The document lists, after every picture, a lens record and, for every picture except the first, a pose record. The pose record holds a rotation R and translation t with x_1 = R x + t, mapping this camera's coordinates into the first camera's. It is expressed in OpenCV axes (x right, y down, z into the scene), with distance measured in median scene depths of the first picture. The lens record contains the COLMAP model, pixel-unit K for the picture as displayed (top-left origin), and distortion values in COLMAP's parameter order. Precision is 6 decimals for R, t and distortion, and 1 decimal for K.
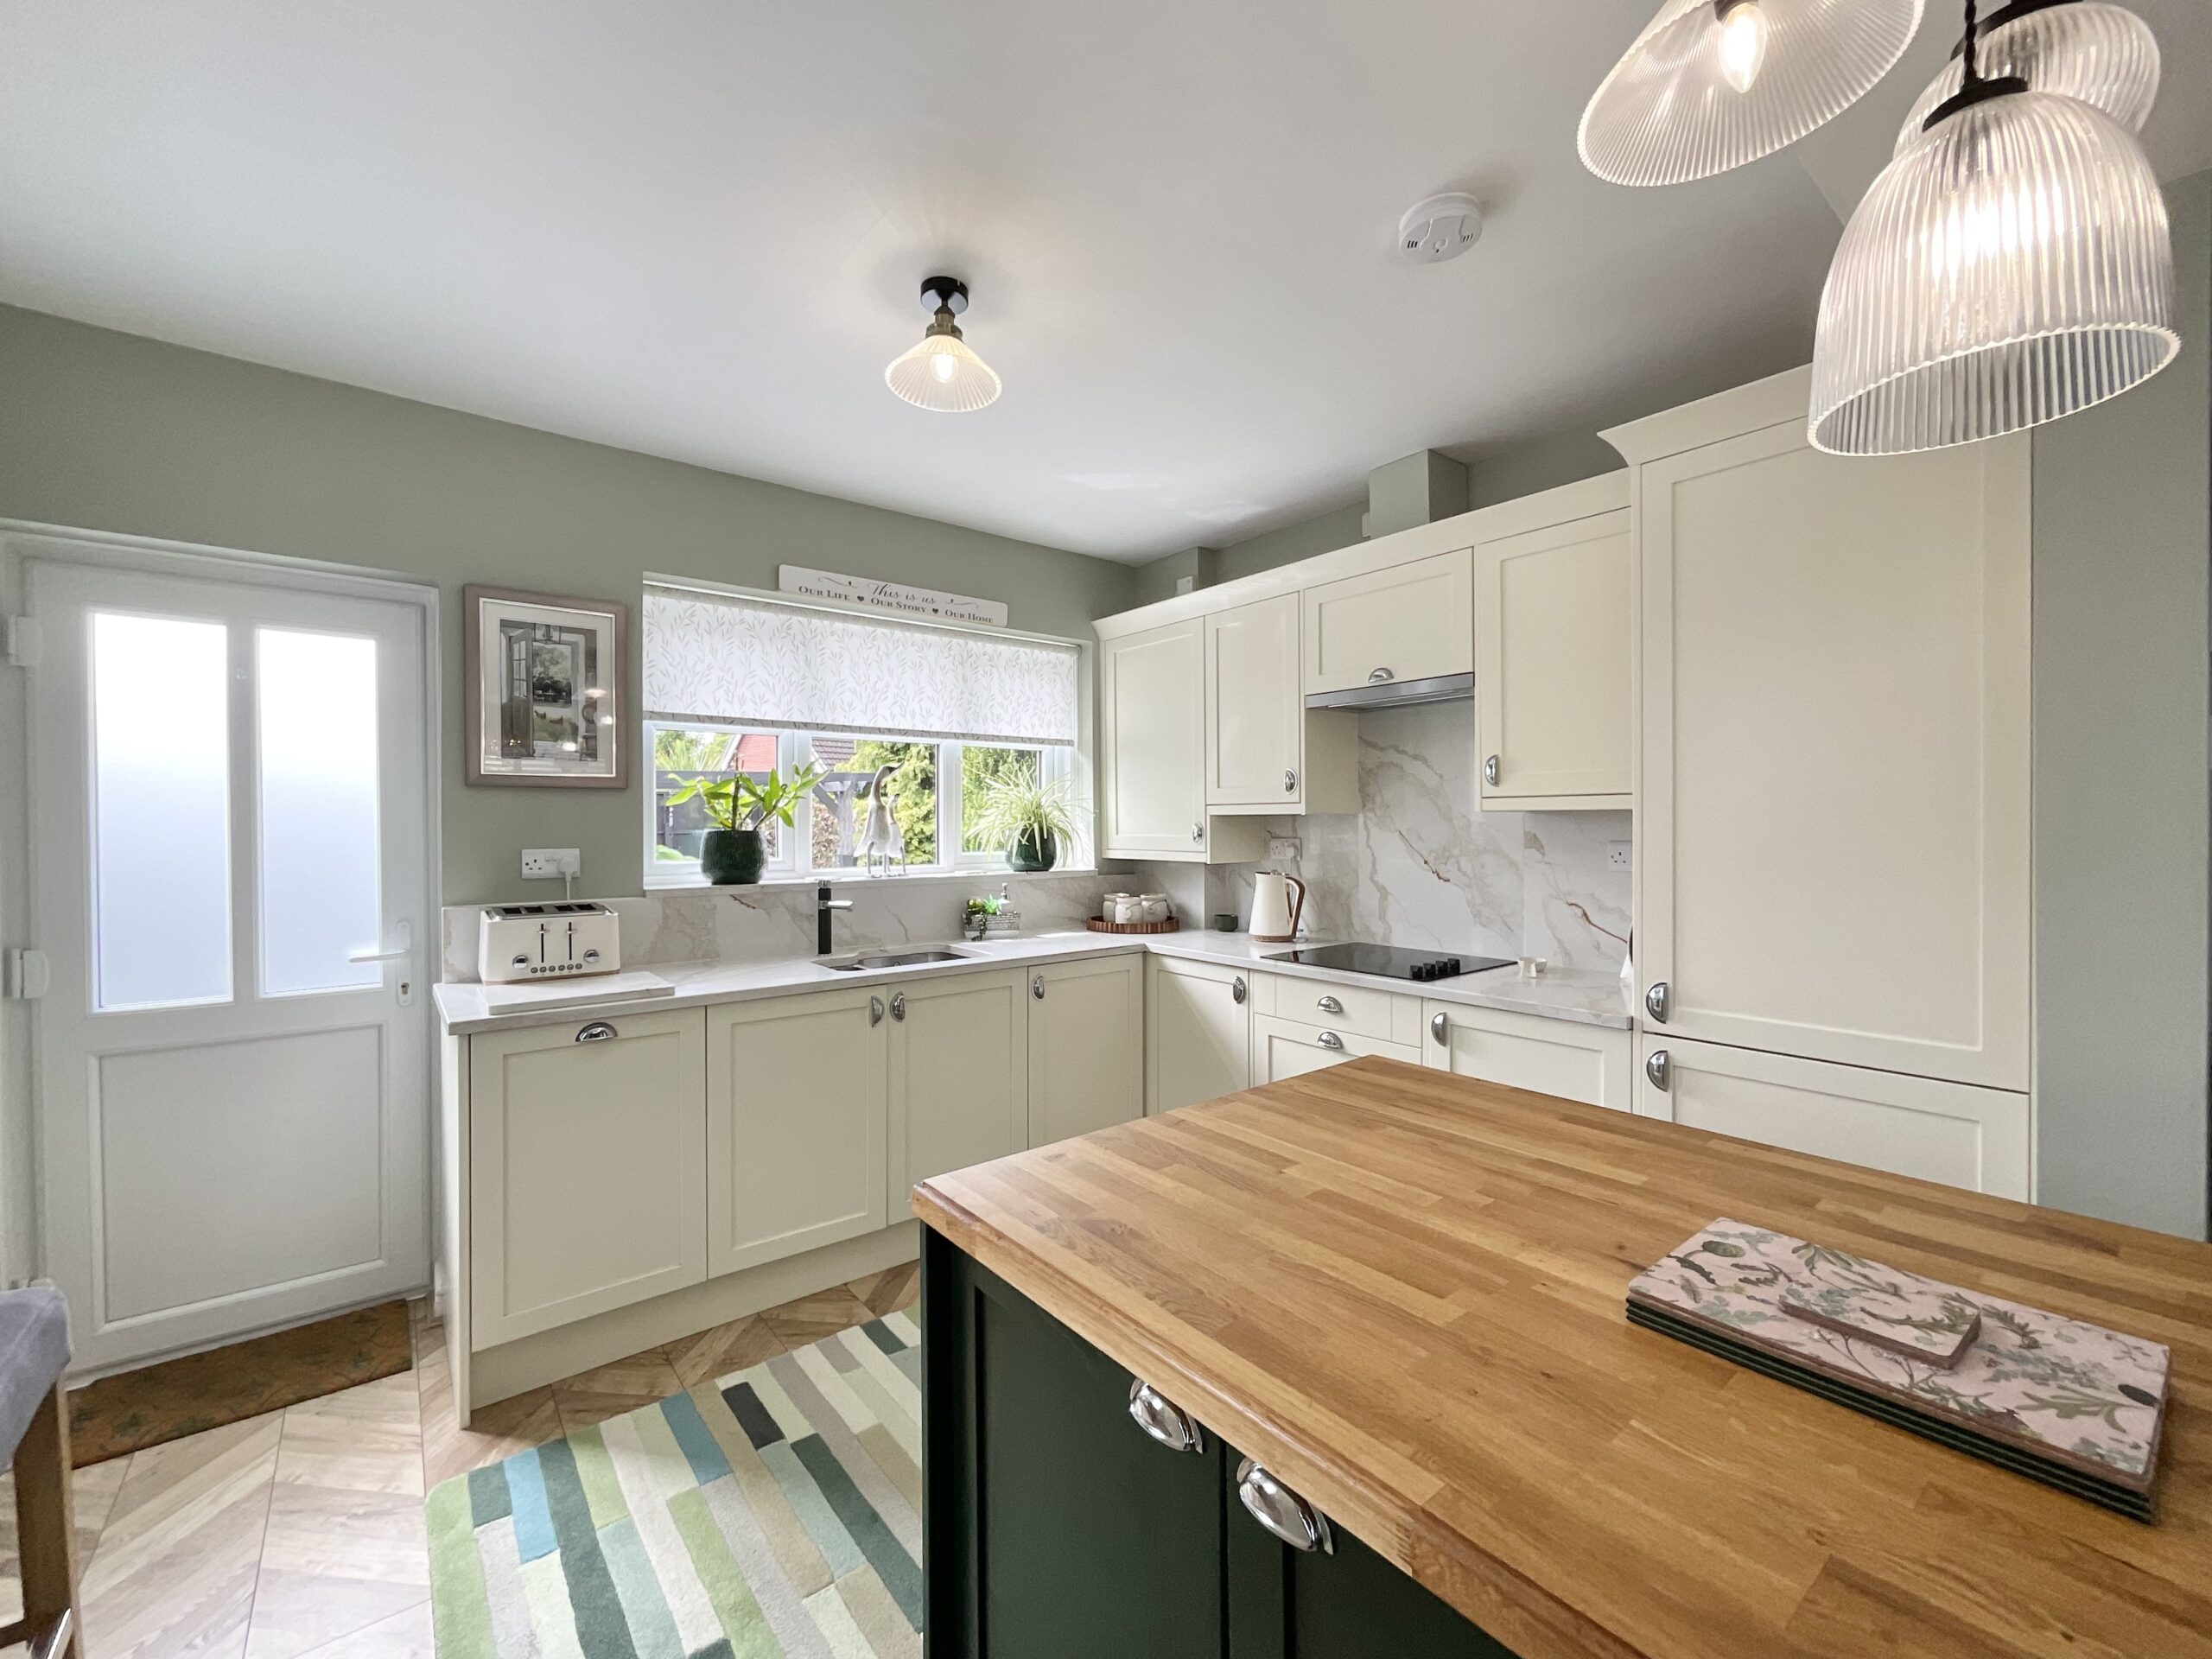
lens RADIAL K [[901.2, 0, 1106.0], [0, 901.2, 829.5], [0, 0, 1]] dist [-0.002875, 0.001121]
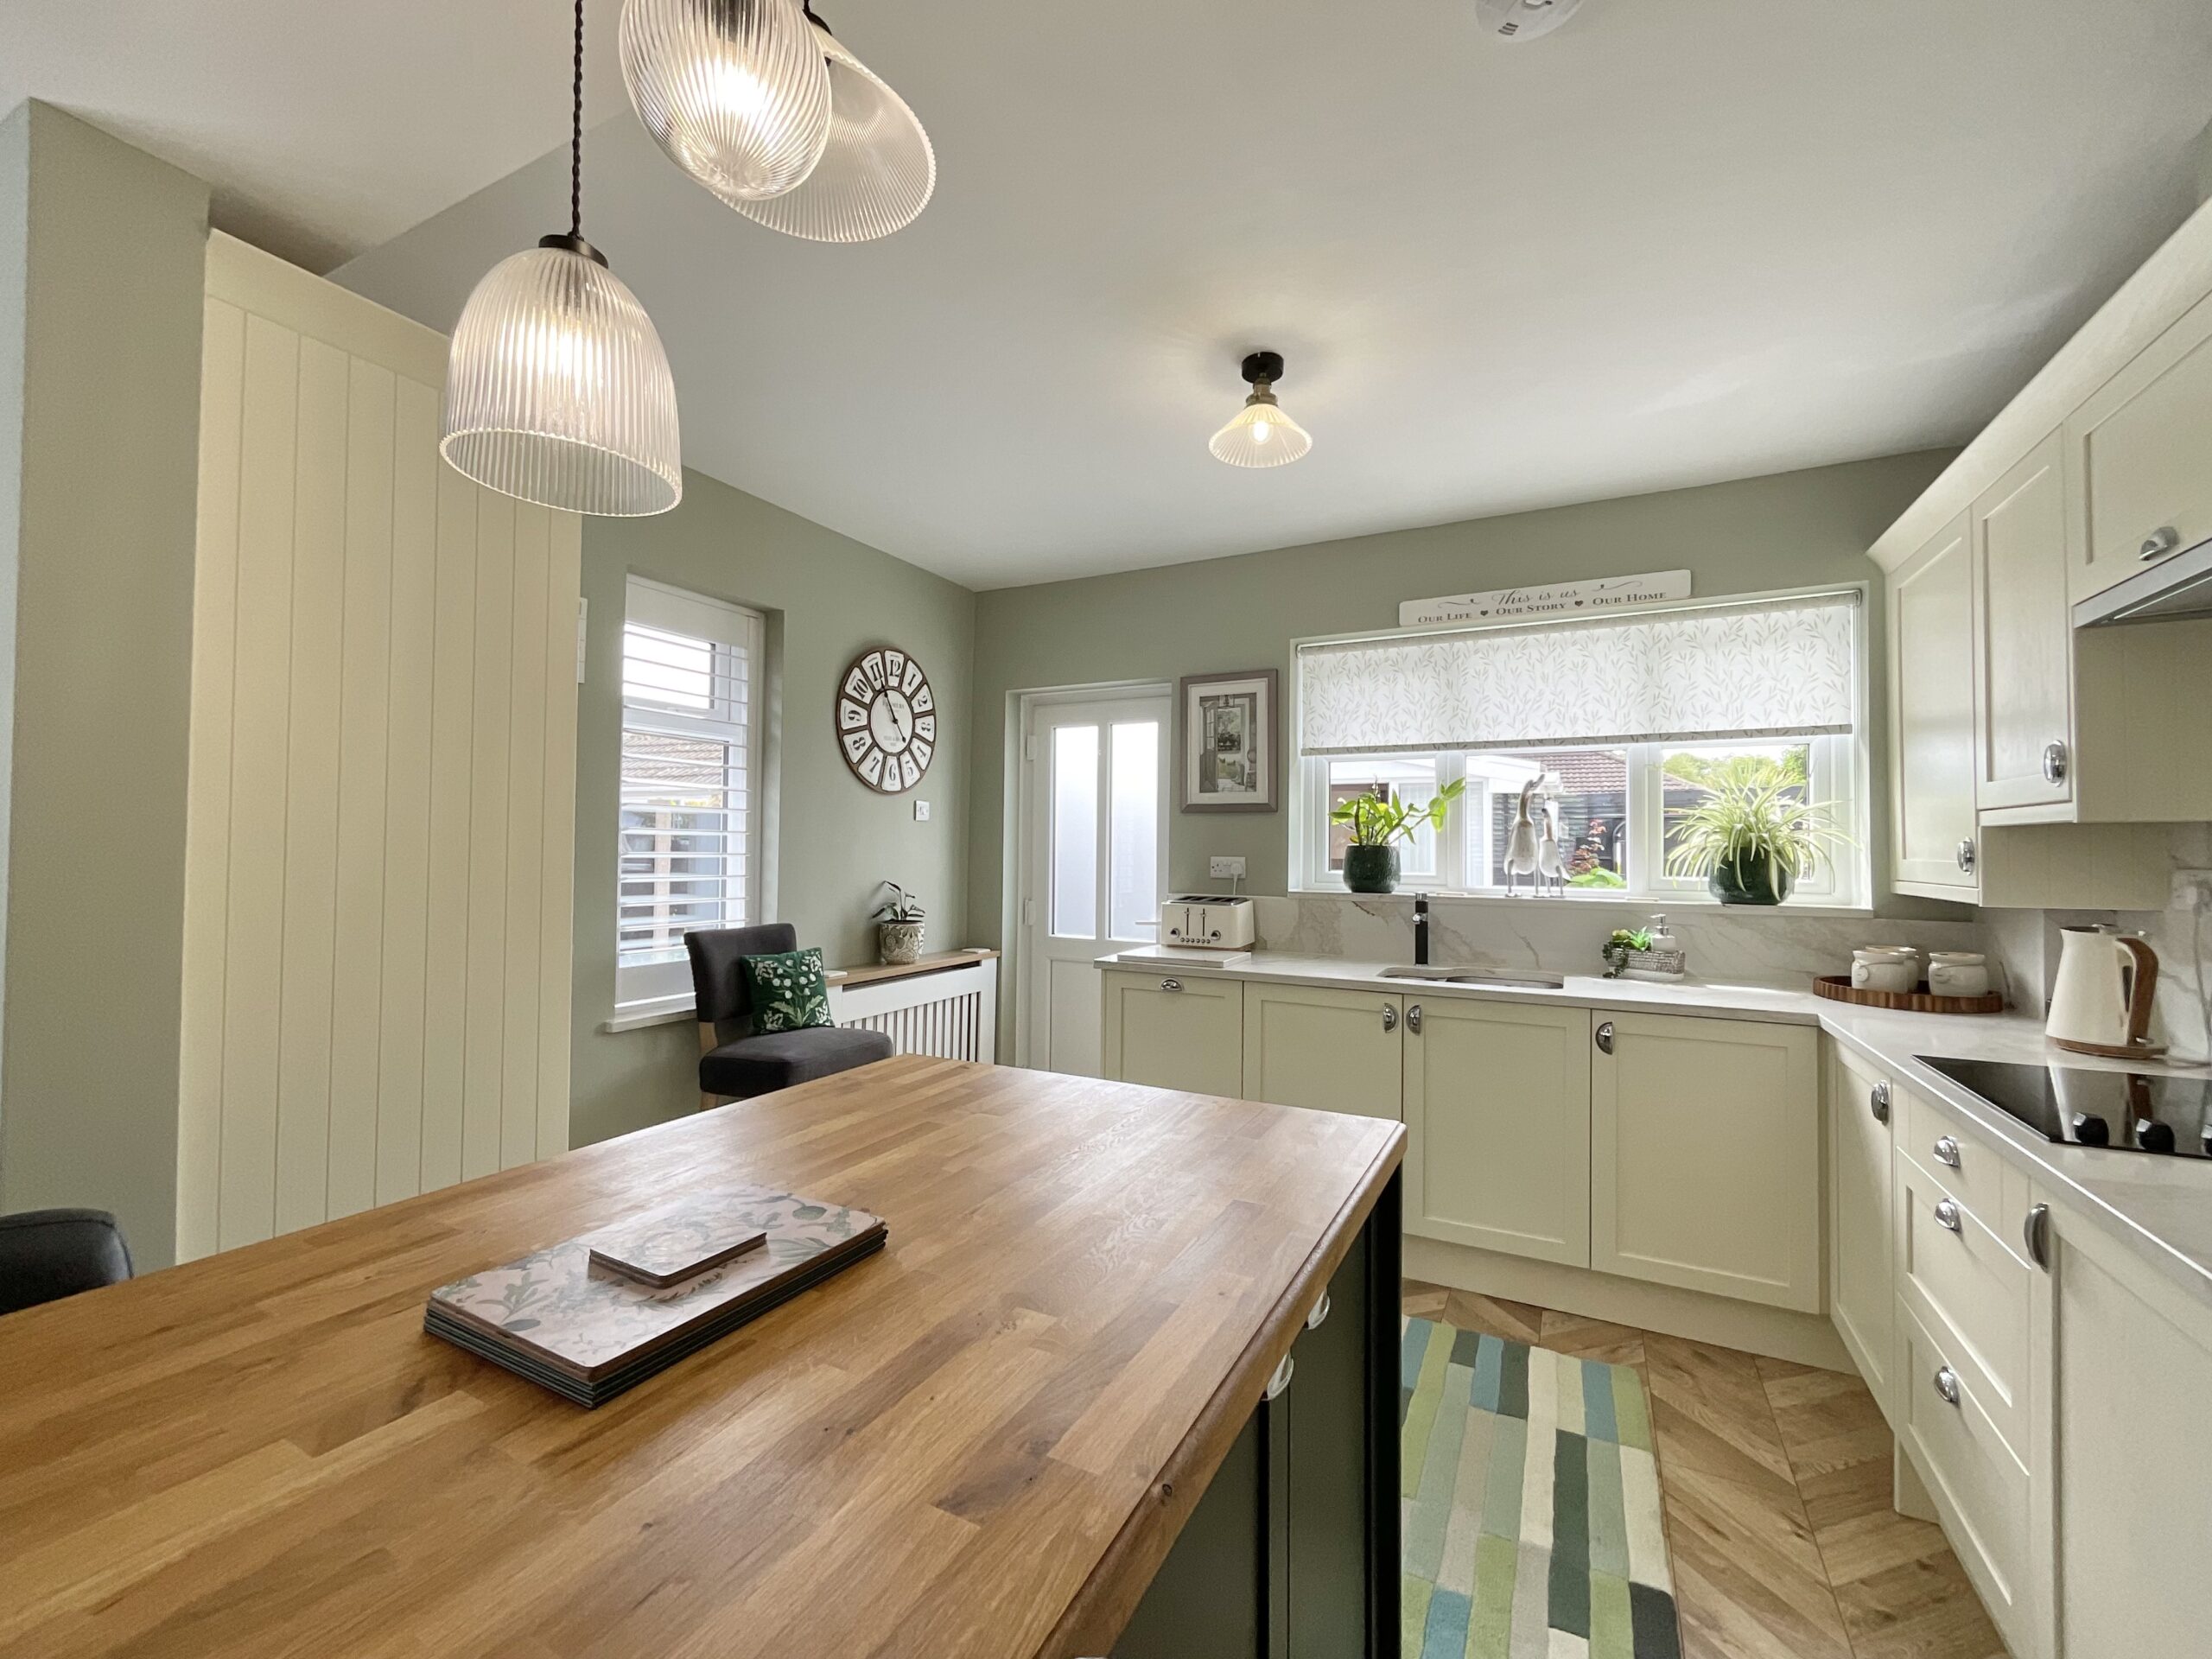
lens RADIAL K [[901.2, 0, 1106.0], [0, 901.2, 829.5], [0, 0, 1]] dist [-0.002875, 0.001121]
pose [[0.402035, -0.012570, -0.915538, 0.494816], [-0.016769, 0.999637, -0.021088, 0.010025], [0.915471, 0.023831, 0.401678, 0.243963]]
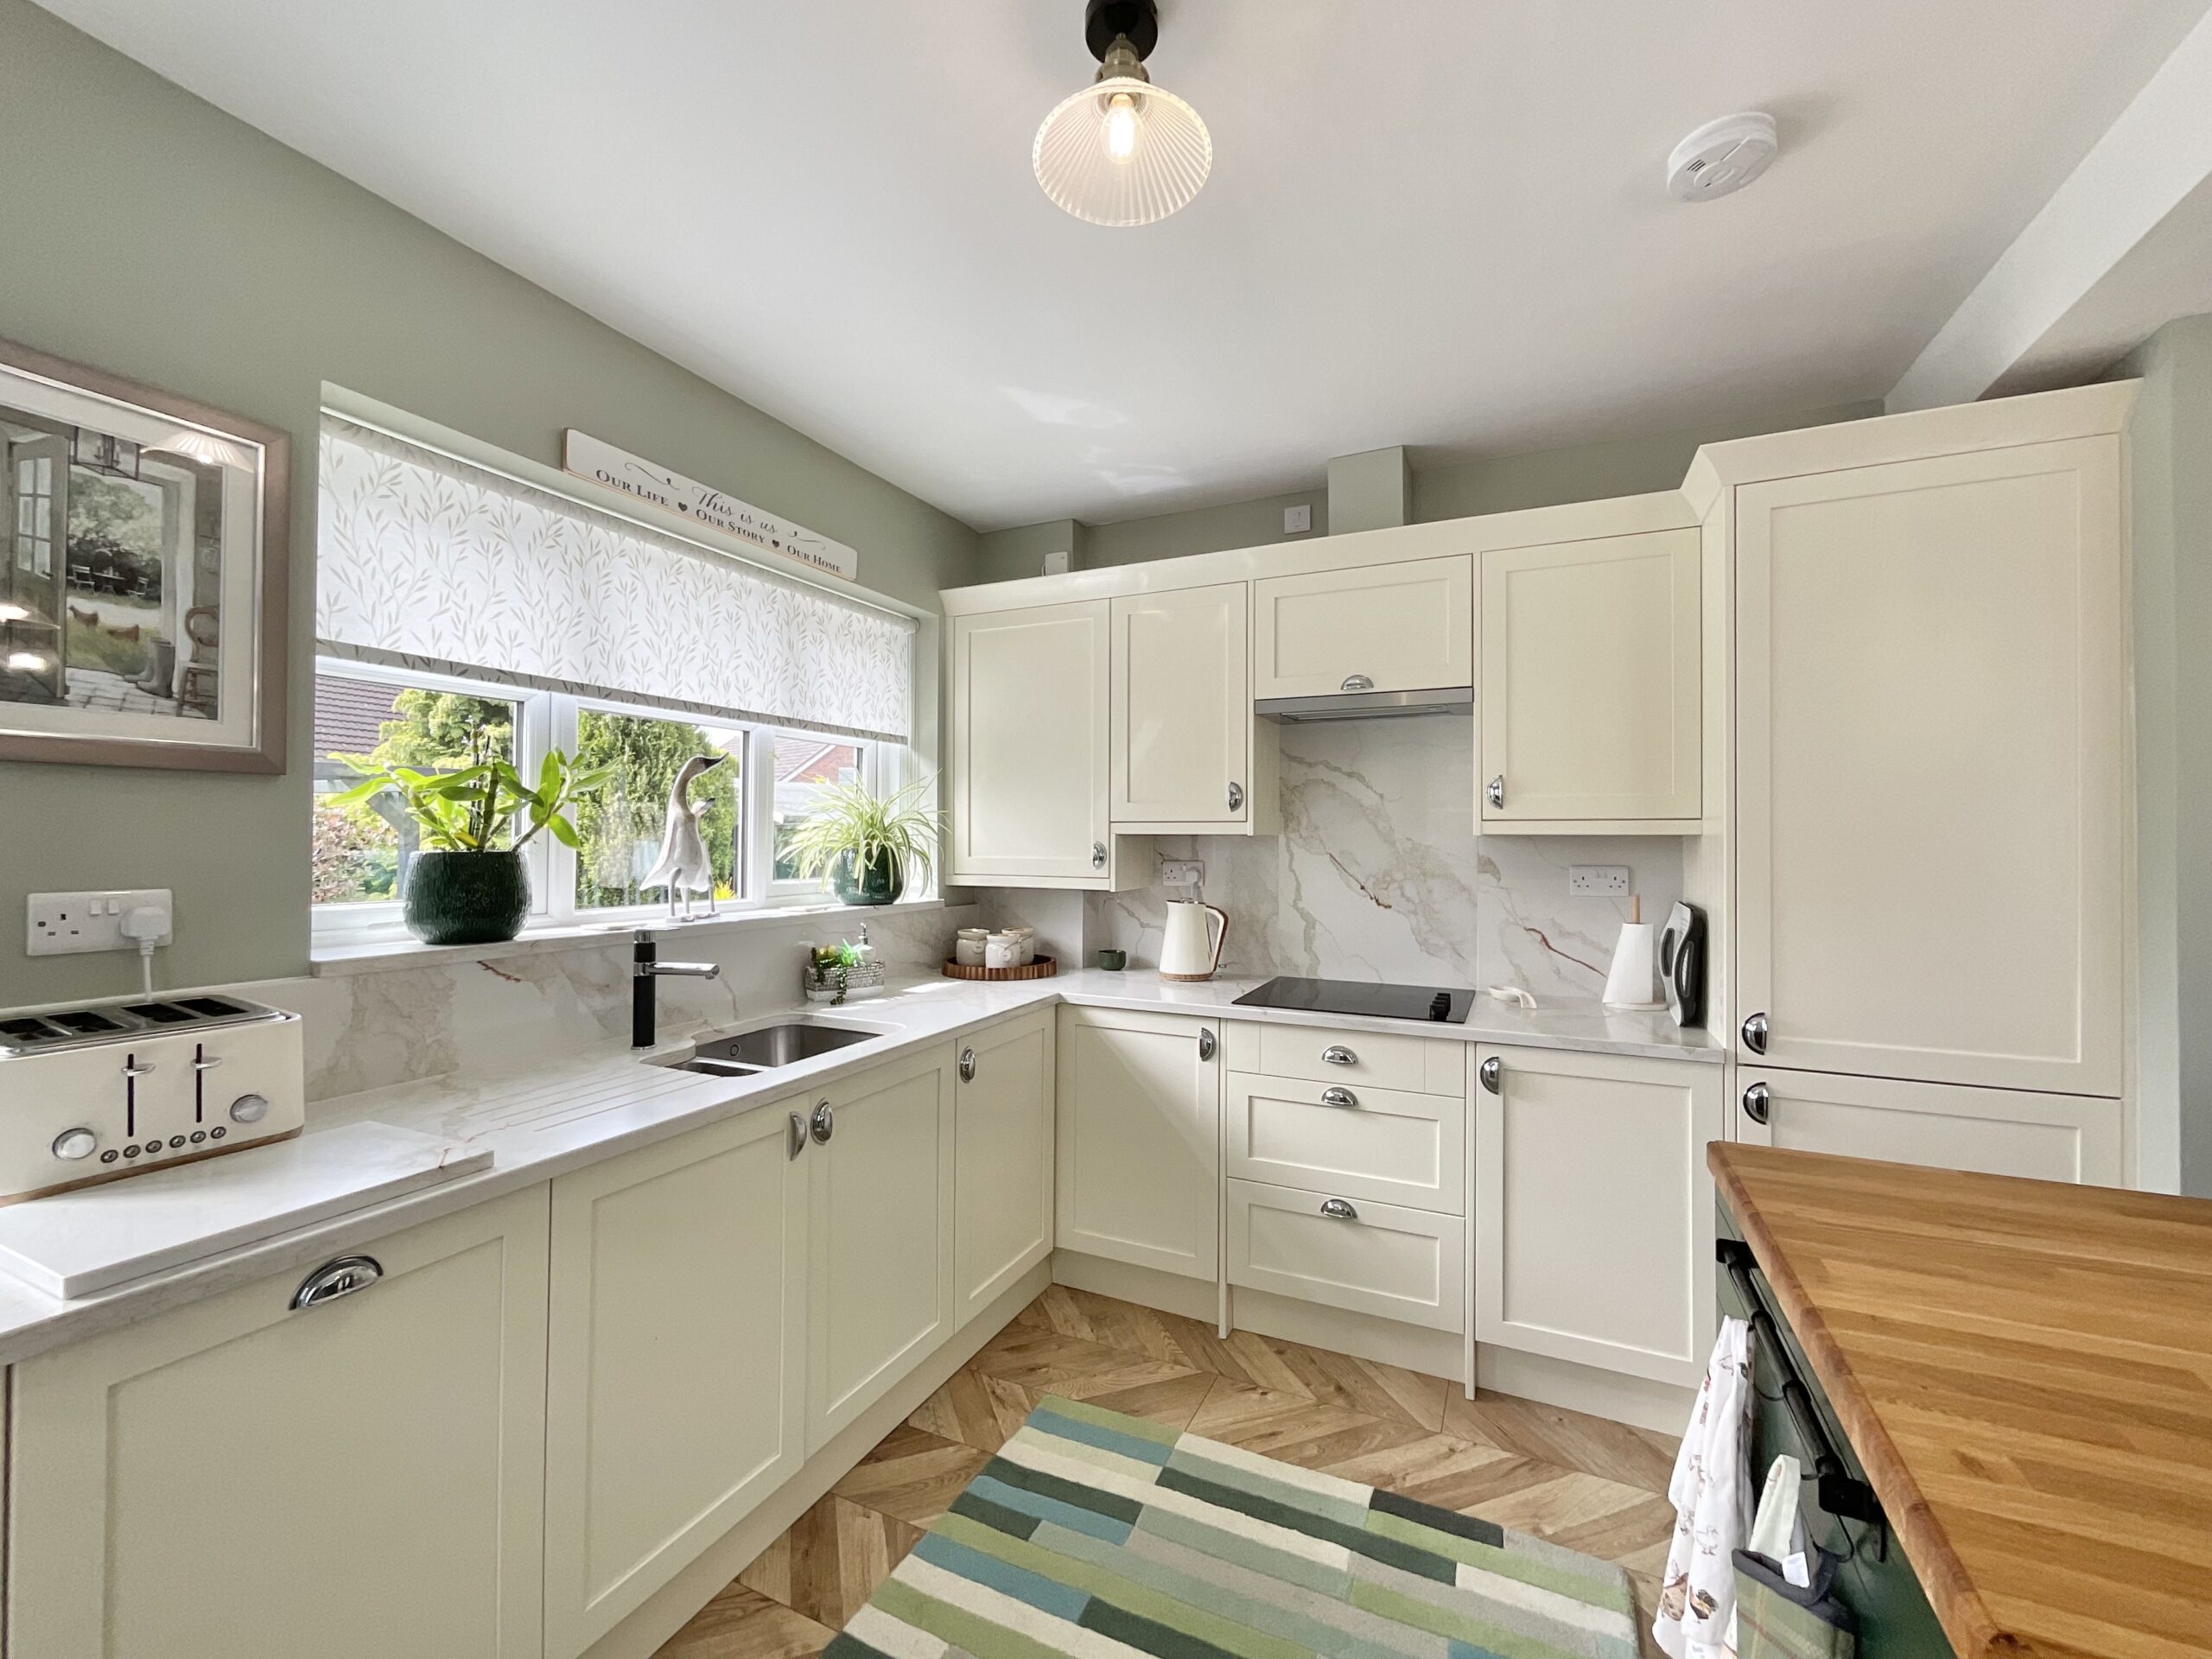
lens RADIAL K [[901.2, 0, 1106.0], [0, 901.2, 829.5], [0, 0, 1]] dist [-0.002875, 0.001121]
pose [[0.898487, 0.012897, 0.438812, -0.298764], [-0.005382, 0.999817, -0.018365, -0.005425], [-0.438968, 0.014139, 0.898391, 0.279960]]
